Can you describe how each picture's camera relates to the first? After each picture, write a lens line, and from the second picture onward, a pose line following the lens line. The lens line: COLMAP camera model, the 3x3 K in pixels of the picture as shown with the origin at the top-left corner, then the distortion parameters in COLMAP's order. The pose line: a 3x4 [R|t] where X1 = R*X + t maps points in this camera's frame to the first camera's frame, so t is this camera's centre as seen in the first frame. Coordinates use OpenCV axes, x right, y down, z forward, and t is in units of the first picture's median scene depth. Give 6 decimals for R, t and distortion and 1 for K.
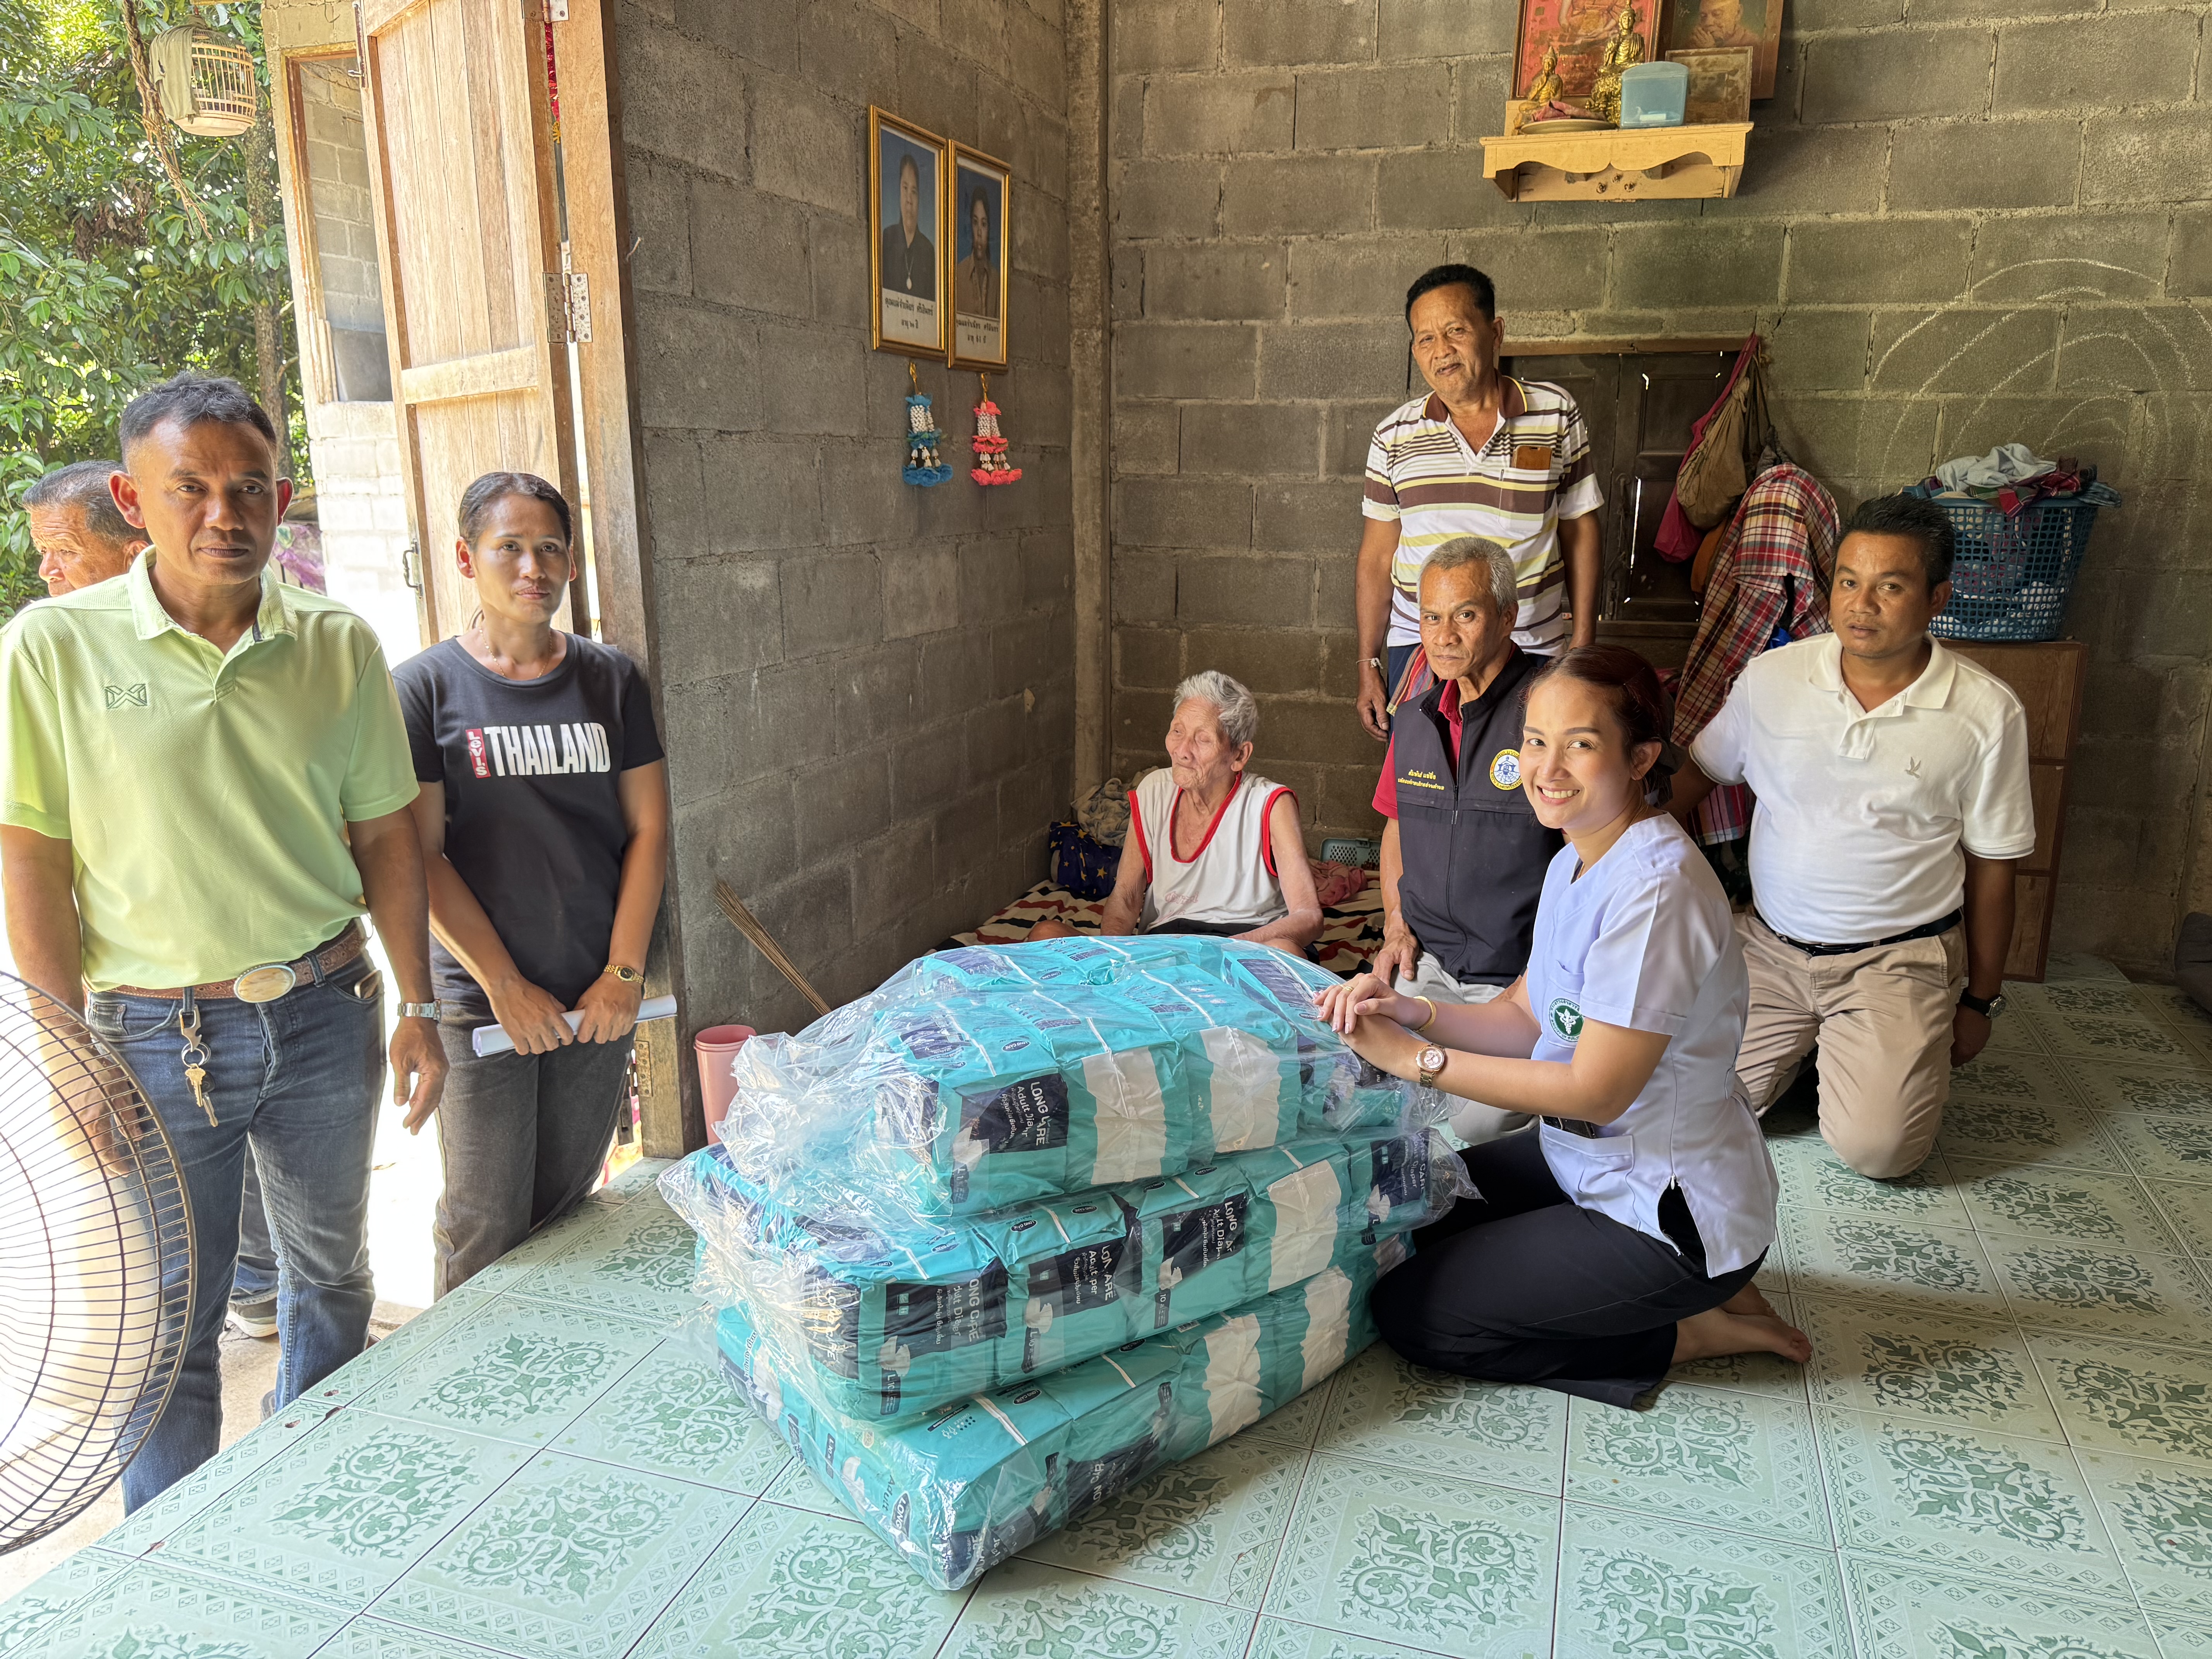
lens RADIAL K [[1545.1, 0, 1109.0], [0, 1545.1, 853.7], [0, 0, 1]] dist [0.011055, -0.029788]
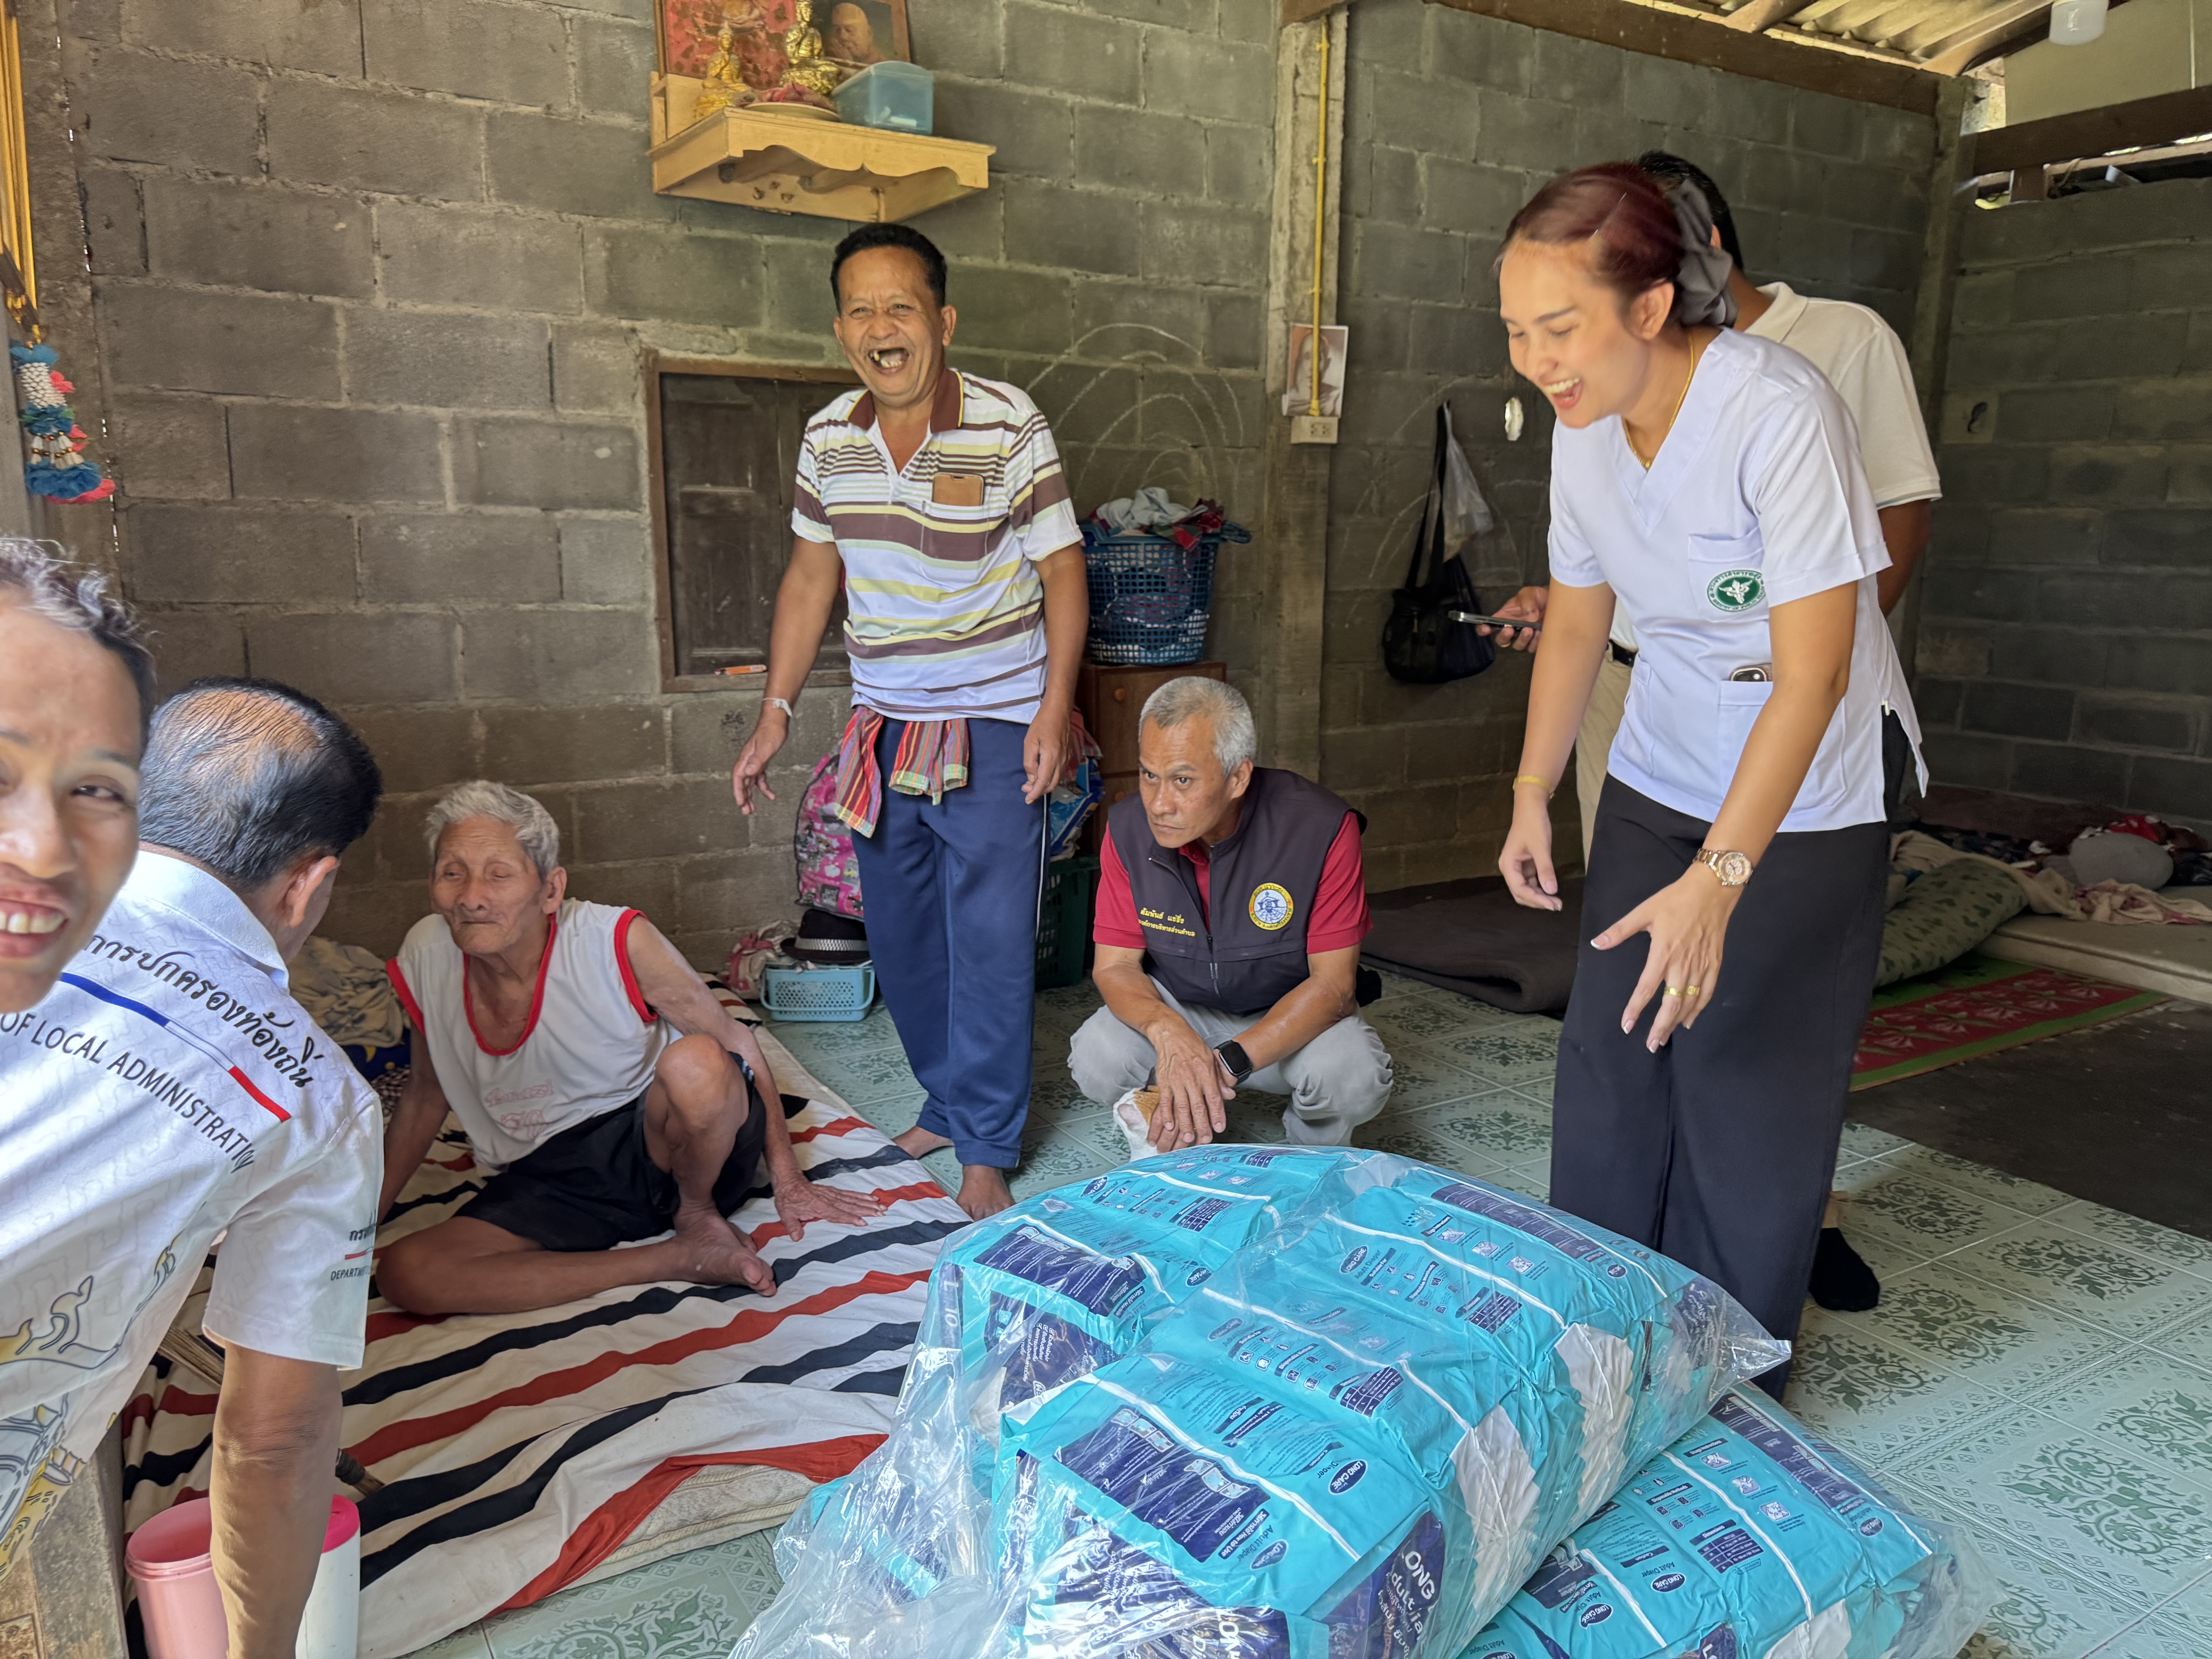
lens RADIAL K [[1545.1, 0, 1068.0], [0, 1545.1, 852.6], [0, 0, 1]] dist [0.011055, -0.029788]
pose [[0.676229, -0.139023, 0.723455, -0.313858], [0.169209, 0.985088, 0.031136, -0.057222], [-0.716995, 0.101360, 0.689669, 0.335307]]
